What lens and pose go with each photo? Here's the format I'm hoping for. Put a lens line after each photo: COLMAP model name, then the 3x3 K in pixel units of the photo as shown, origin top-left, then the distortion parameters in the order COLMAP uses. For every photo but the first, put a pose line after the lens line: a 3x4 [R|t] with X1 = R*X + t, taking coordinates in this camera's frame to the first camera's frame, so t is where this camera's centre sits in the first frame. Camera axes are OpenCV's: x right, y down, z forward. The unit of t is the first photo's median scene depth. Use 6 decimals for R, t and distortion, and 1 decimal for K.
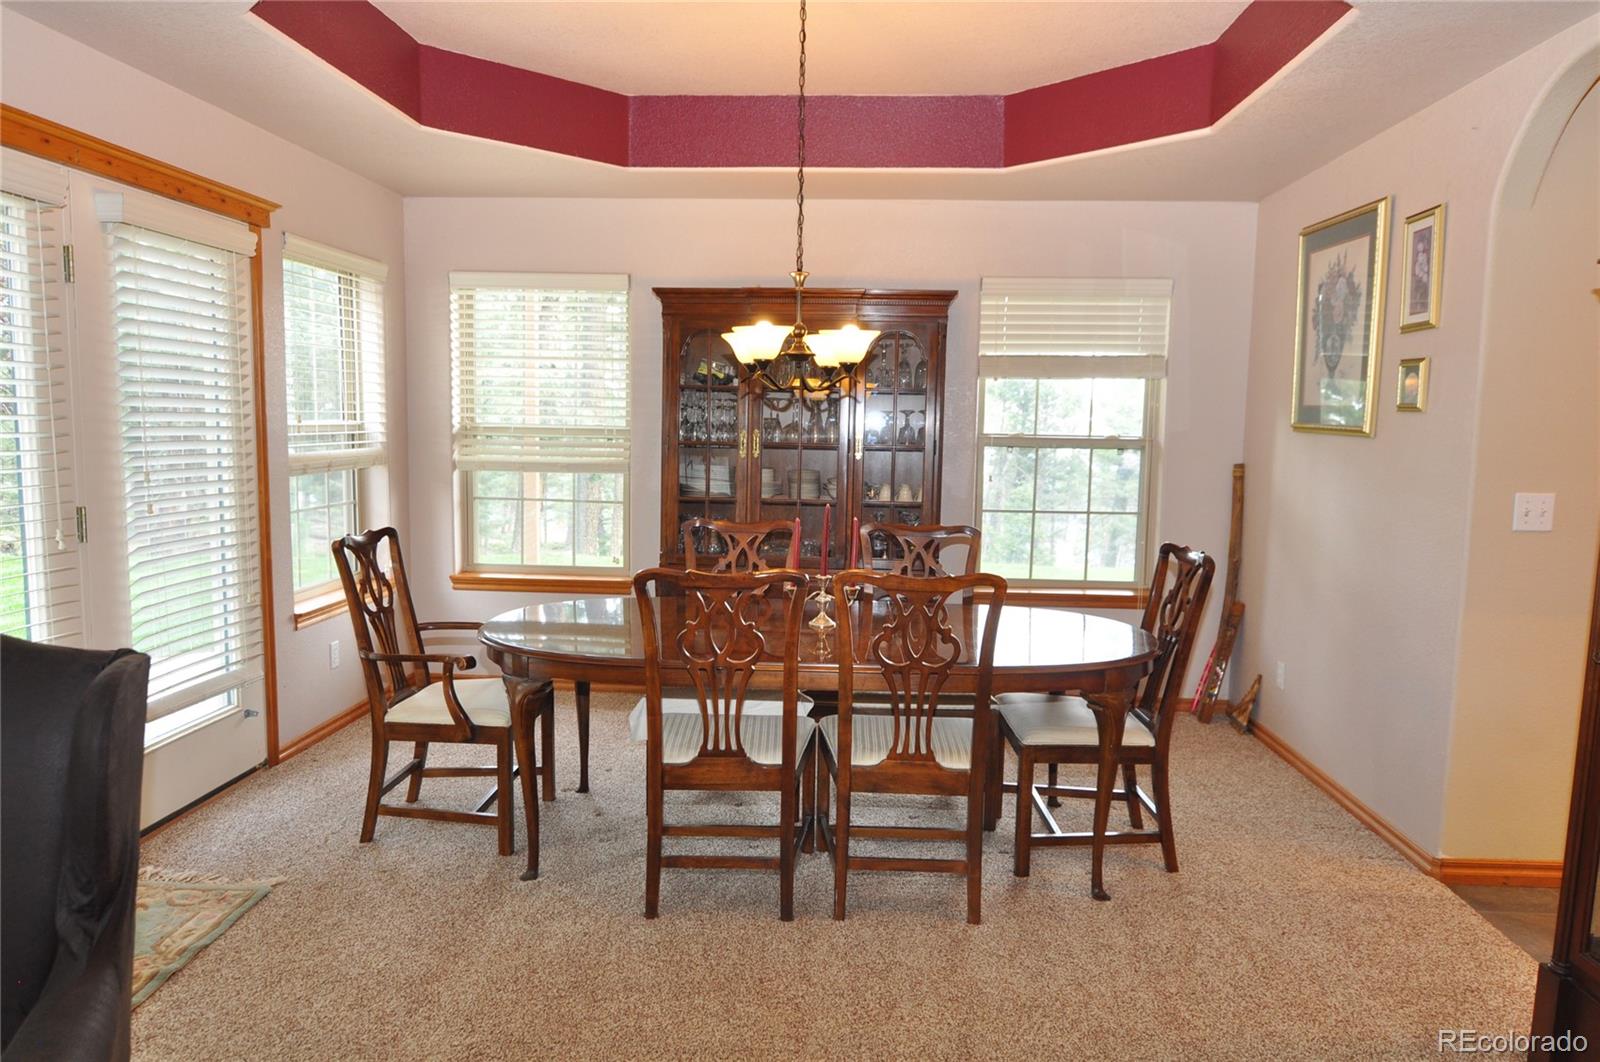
lens RADIAL K [[1094.8, 0, 795.4], [0, 1094.8, 554.5], [0, 0, 1]] dist [-0.029089, -0.003903]
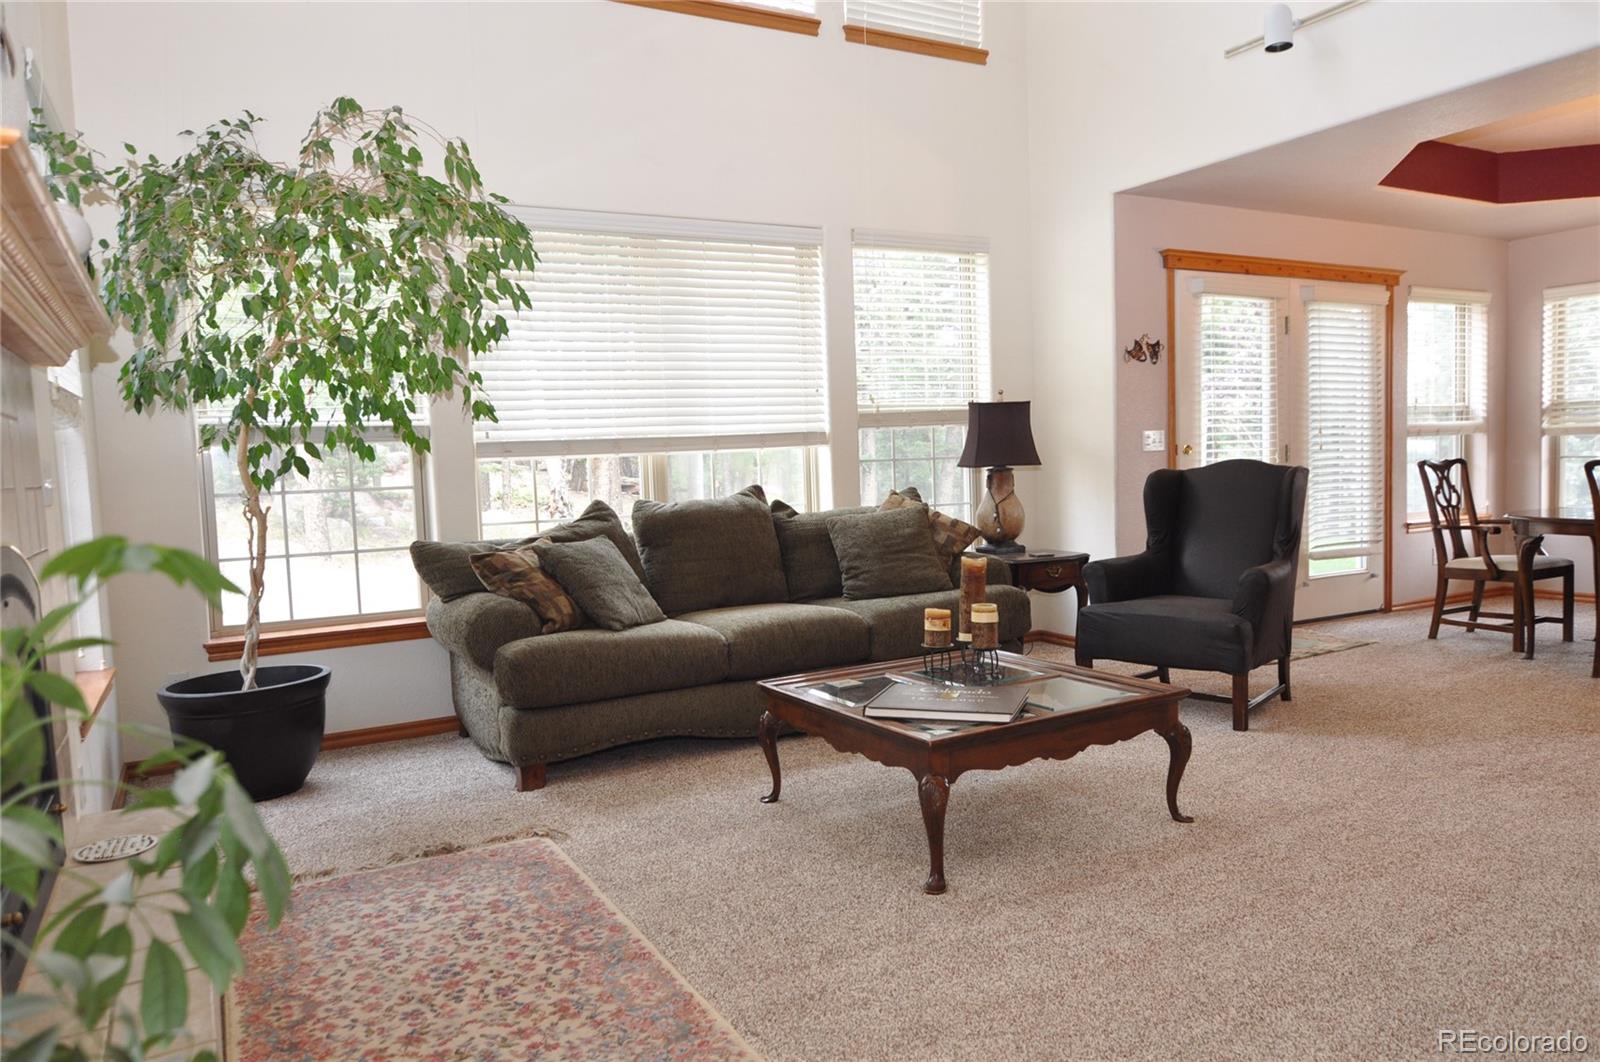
lens RADIAL K [[1094.8, 0, 795.4], [0, 1094.8, 554.5], [0, 0, 1]] dist [-0.029089, -0.003903]
pose [[0.535300, 0.031302, -0.844082, 0.441049], [-0.055027, 0.998483, 0.002131, 0.160985], [0.842868, 0.045307, 0.536210, -0.664379]]
